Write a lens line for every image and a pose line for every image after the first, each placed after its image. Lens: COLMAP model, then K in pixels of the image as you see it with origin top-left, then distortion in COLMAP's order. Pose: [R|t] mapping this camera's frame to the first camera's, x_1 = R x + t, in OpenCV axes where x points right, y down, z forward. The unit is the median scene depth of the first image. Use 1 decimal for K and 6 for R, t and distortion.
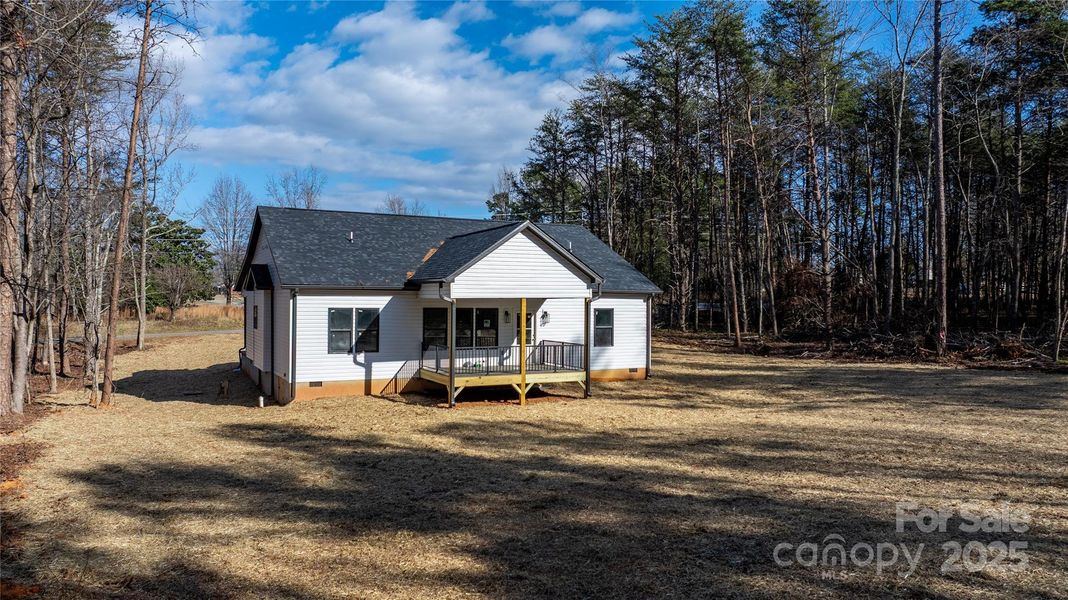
lens RADIAL K [[774.5, 0, 534.0], [0, 774.5, 300.0], [0, 0, 1]] dist [0.130039, 0.001127]
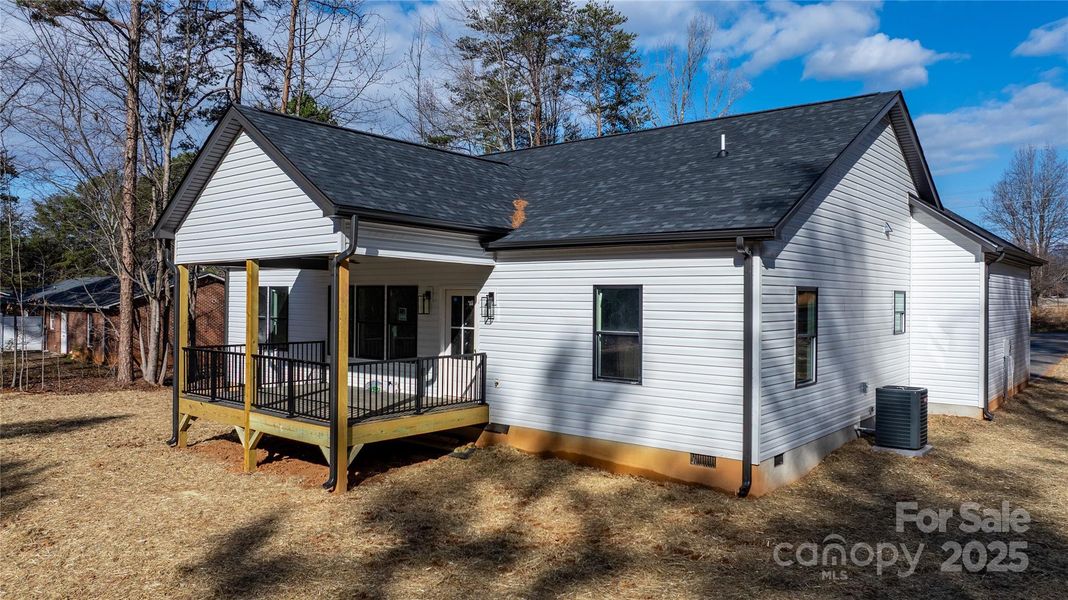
lens RADIAL K [[740.3, 0, 530.9], [0, 740.3, 299.7], [0, 0, 1]] dist [-0.027184, -0.002000]
pose [[0.387623, -0.001184, -0.921817, 0.477006], [-0.007392, 0.999963, -0.004393, 0.023115], [0.921789, 0.008517, 0.387599, 0.938152]]
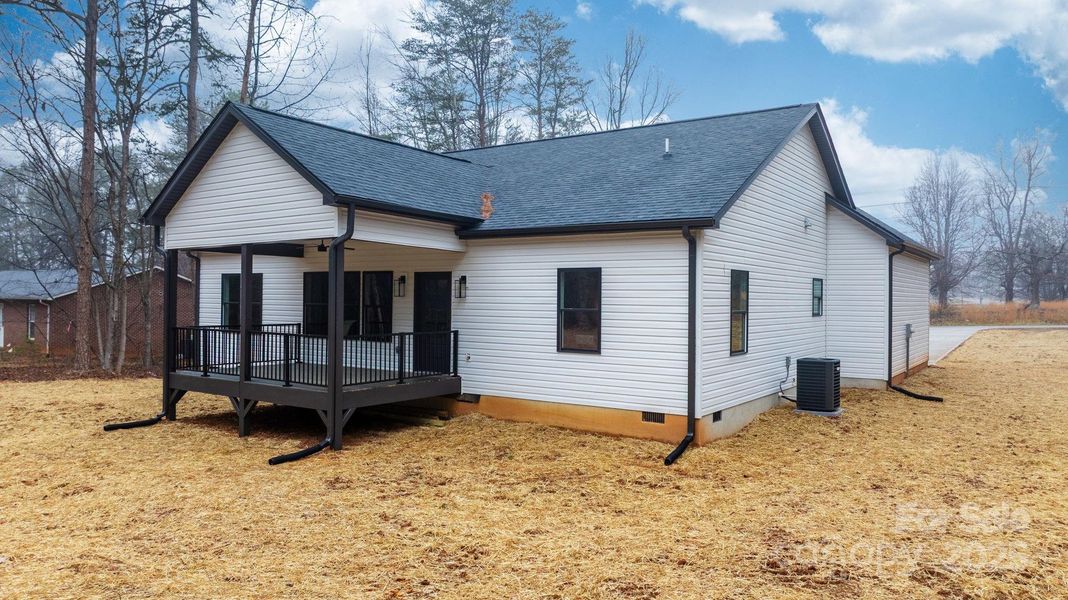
lens RADIAL K [[740.3, 0, 530.9], [0, 740.3, 299.7], [0, 0, 1]] dist [-0.027184, -0.002000]
pose [[0.469072, -0.000661, -0.883160, 0.520711], [-0.008884, 0.999946, -0.005467, 0.036265], [0.883115, 0.010410, 0.469040, 0.891529]]
